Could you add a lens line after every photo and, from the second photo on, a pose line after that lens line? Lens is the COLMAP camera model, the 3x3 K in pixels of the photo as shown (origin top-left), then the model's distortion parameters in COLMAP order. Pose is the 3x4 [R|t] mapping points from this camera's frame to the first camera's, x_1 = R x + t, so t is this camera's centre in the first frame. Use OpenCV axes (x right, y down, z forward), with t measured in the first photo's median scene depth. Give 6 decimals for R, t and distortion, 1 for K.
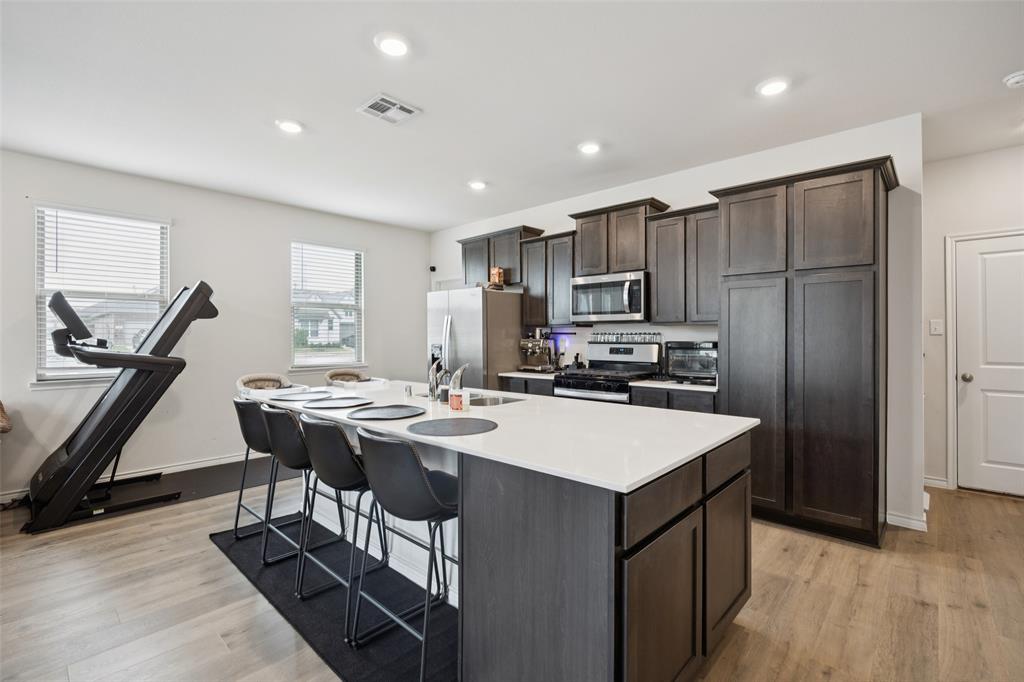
lens RADIAL K [[456.3, 0, 512.0], [0, 456.3, 341.0], [0, 0, 1]] dist [0.000231, 0.000082]
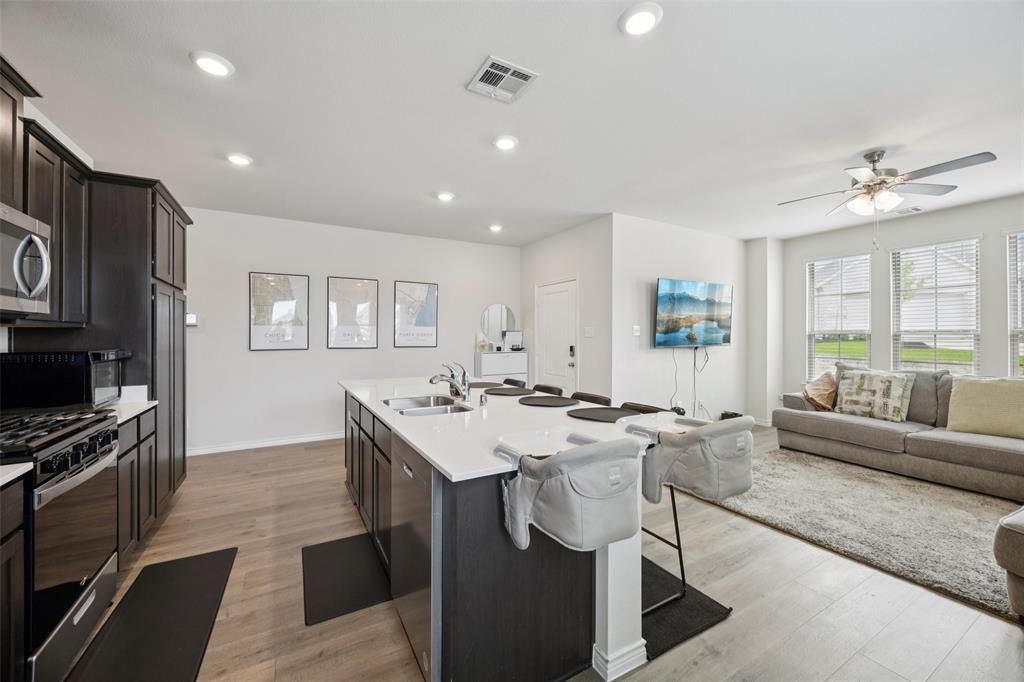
lens RADIAL K [[392.0, 0, 511.5], [0, 392.0, 334.2], [0, 0, 1]] dist [0.000476, -0.000217]
pose [[-0.955615, 0.000933, 0.294617, -0.352761], [0.001259, 0.999999, 0.000918, -0.020837], [-0.294616, 0.001248, -0.955615, 1.205302]]
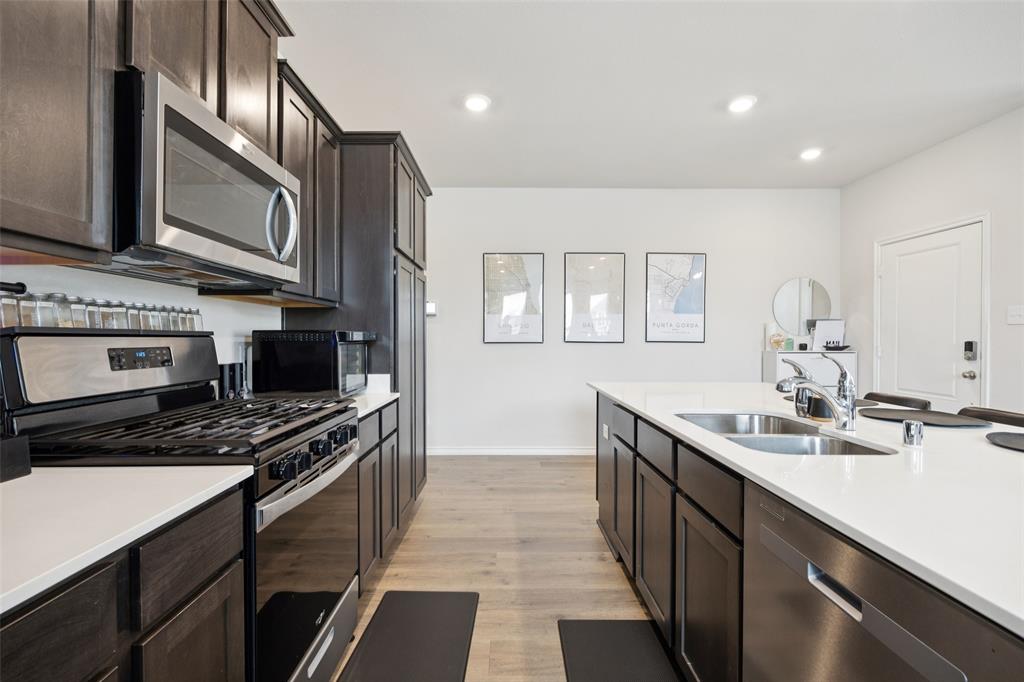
lens RADIAL K [[456.3, 0, 512.0], [0, 456.3, 341.0], [0, 0, 1]] dist [0.000231, 0.000082]
pose [[-0.689475, -0.006466, 0.724281, -0.188677], [0.001960, 0.999940, 0.010793, 0.007166], [-0.724307, 0.008861, -0.689421, 1.093728]]
